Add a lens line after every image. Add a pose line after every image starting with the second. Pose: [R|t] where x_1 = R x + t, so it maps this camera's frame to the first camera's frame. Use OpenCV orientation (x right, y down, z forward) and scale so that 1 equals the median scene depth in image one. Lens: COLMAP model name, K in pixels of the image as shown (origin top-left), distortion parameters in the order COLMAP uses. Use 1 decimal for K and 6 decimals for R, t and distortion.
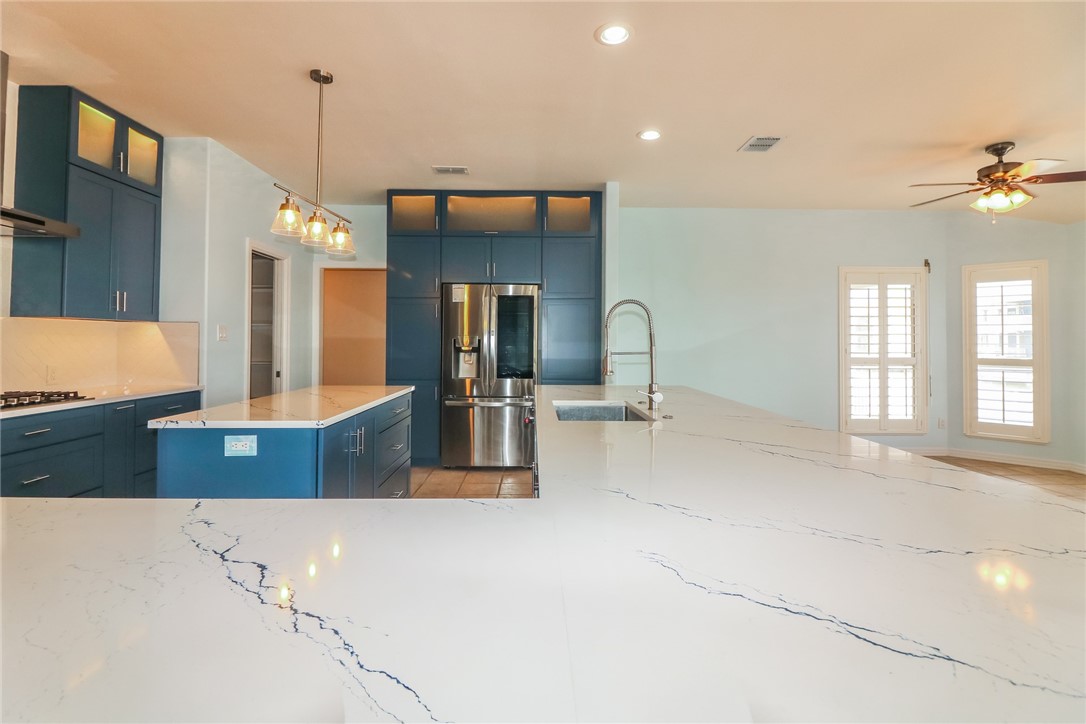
lens RADIAL K [[515.3, 0, 539.0], [0, 515.3, 326.9], [0, 0, 1]] dist [-0.001383, -0.000384]
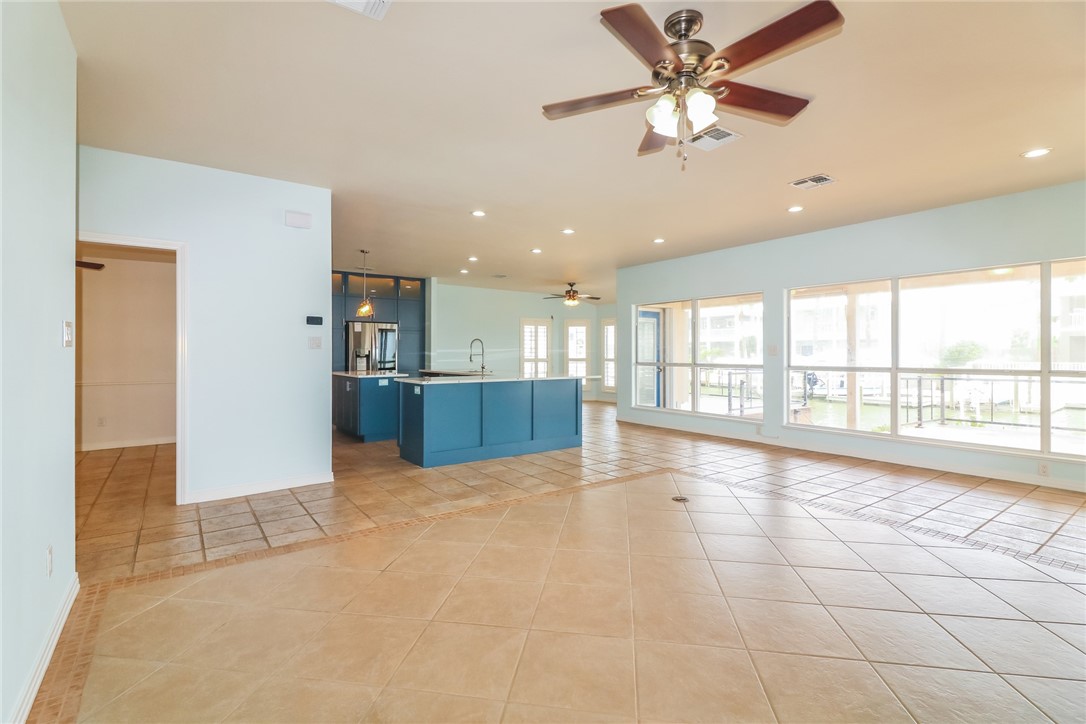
lens RADIAL K [[505.4, 0, 541.7], [0, 505.4, 345.0], [0, 0, 1]] dist [0.000066, -0.000081]
pose [[0.819256, 0.004922, 0.573407, -0.662635], [-0.013087, 0.999863, 0.010116, -0.024857], [-0.573279, -0.015791, 0.819208, -0.941781]]
